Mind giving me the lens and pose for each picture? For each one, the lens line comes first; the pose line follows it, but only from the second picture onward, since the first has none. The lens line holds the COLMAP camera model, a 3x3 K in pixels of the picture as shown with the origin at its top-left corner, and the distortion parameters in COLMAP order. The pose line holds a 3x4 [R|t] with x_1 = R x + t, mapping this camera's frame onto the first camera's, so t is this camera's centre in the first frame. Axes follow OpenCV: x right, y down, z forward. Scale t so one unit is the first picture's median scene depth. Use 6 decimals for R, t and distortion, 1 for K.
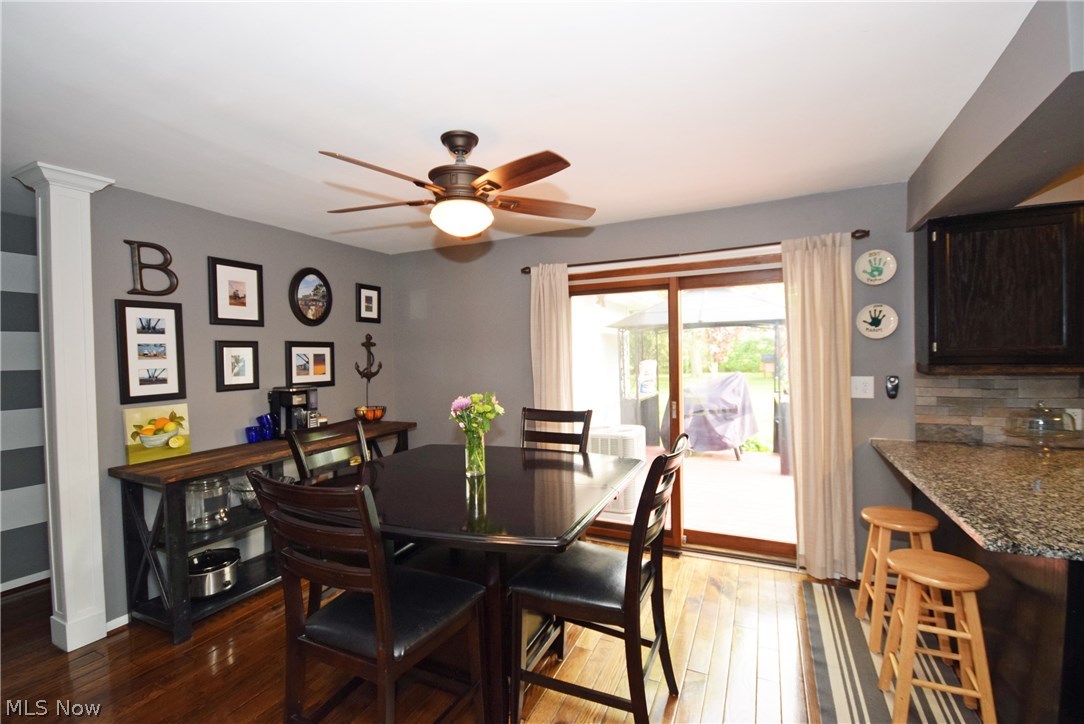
lens RADIAL K [[475.1, 0, 539.3], [0, 475.1, 357.3], [0, 0, 1]] dist [0.000762, -0.009536]
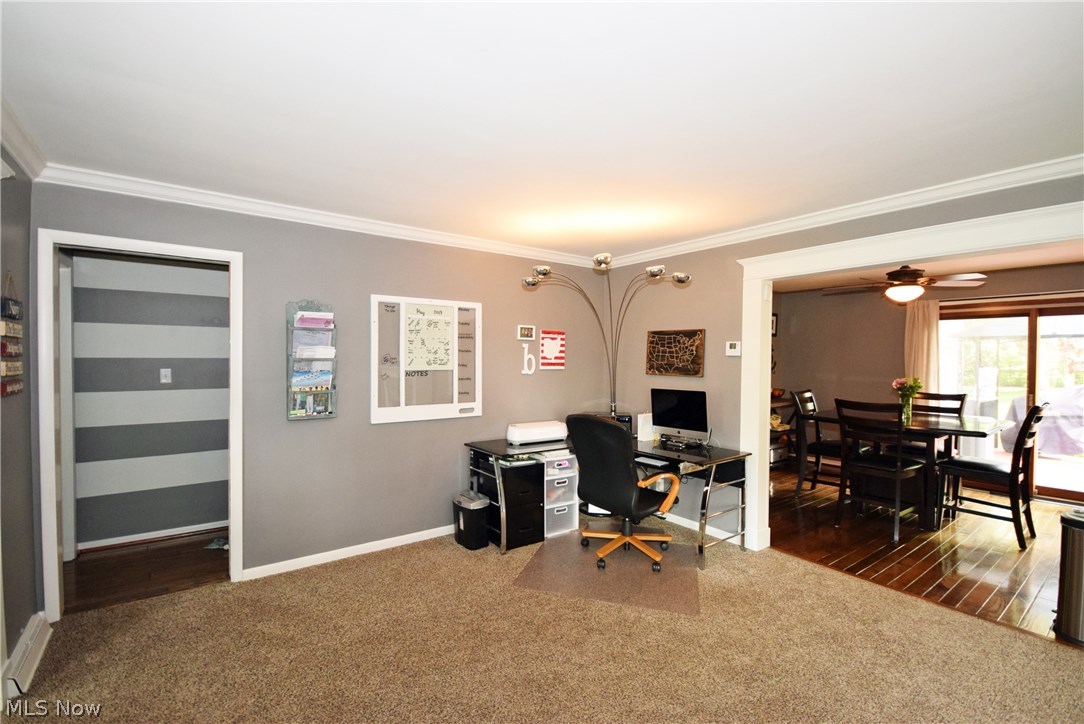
lens RADIAL K [[475.1, 0, 542.5], [0, 475.1, 360.0], [0, 0, 1]] dist [0.000762, -0.009536]
pose [[0.880906, 0.028826, -0.472412, -0.346805], [-0.025979, 0.999584, 0.012551, 0.010230], [0.472577, 0.001217, 0.881288, -0.947026]]
